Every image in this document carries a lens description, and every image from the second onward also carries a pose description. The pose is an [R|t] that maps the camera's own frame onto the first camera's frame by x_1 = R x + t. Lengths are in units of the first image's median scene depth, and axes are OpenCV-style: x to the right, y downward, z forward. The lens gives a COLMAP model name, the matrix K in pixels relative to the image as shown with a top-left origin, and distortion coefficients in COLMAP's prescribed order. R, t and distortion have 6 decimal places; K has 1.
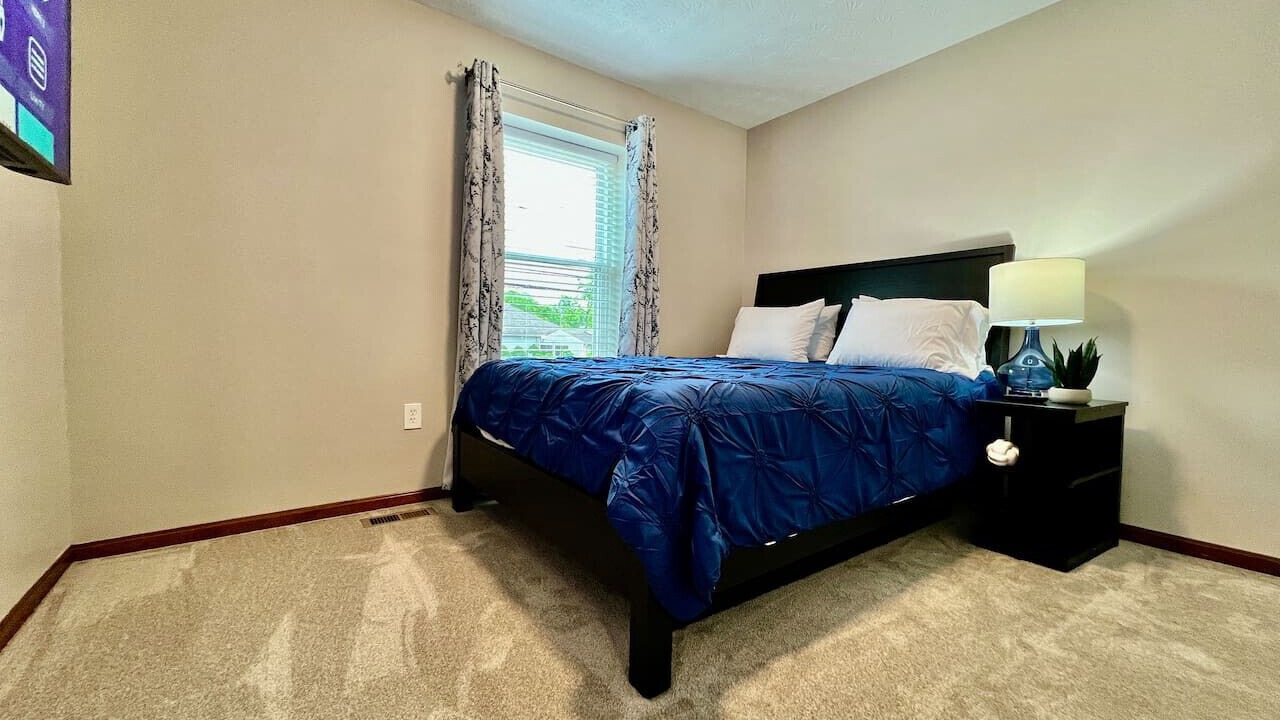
lens RADIAL K [[509.4, 0, 641.4], [0, 509.4, 360.8], [0, 0, 1]] dist [-0.001204, -0.000208]
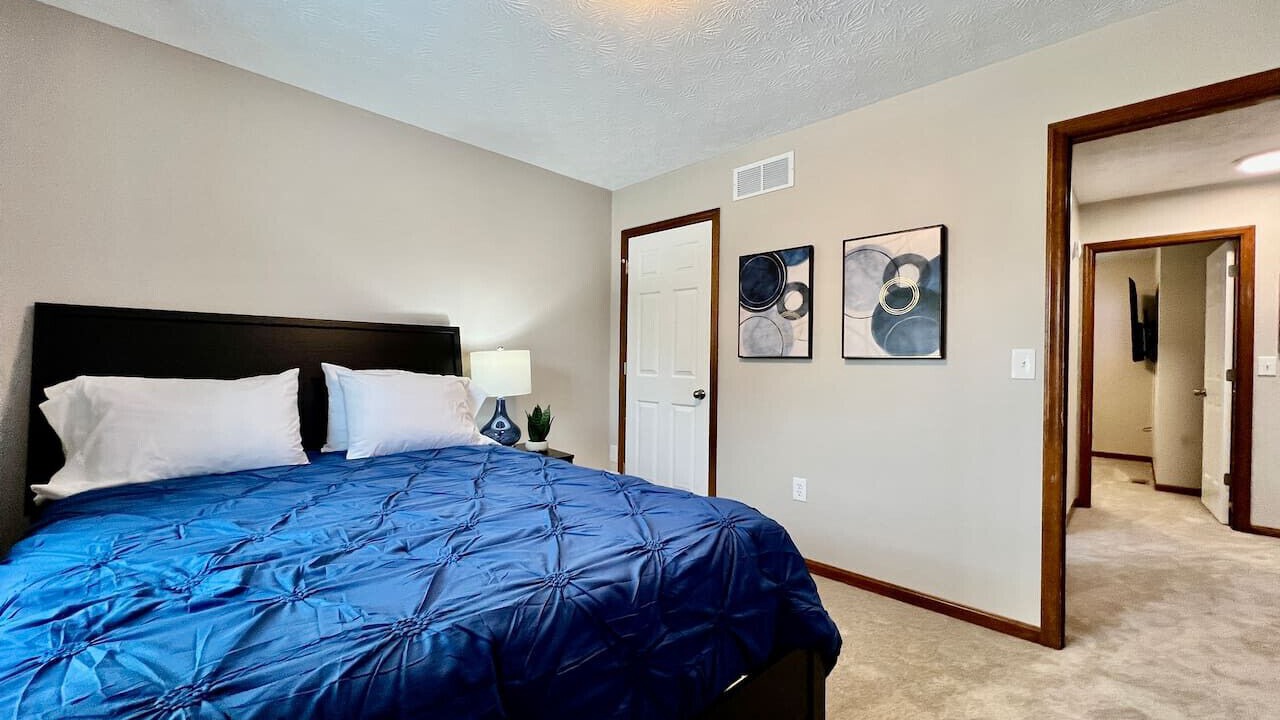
lens RADIAL K [[509.4, 0, 641.4], [0, 509.4, 360.8], [0, 0, 1]] dist [-0.001204, -0.000208]
pose [[-0.156875, -0.020293, 0.987410, -0.547764], [0.019770, 0.999524, 0.023683, -0.183716], [-0.987421, 0.023236, -0.156399, 0.838370]]
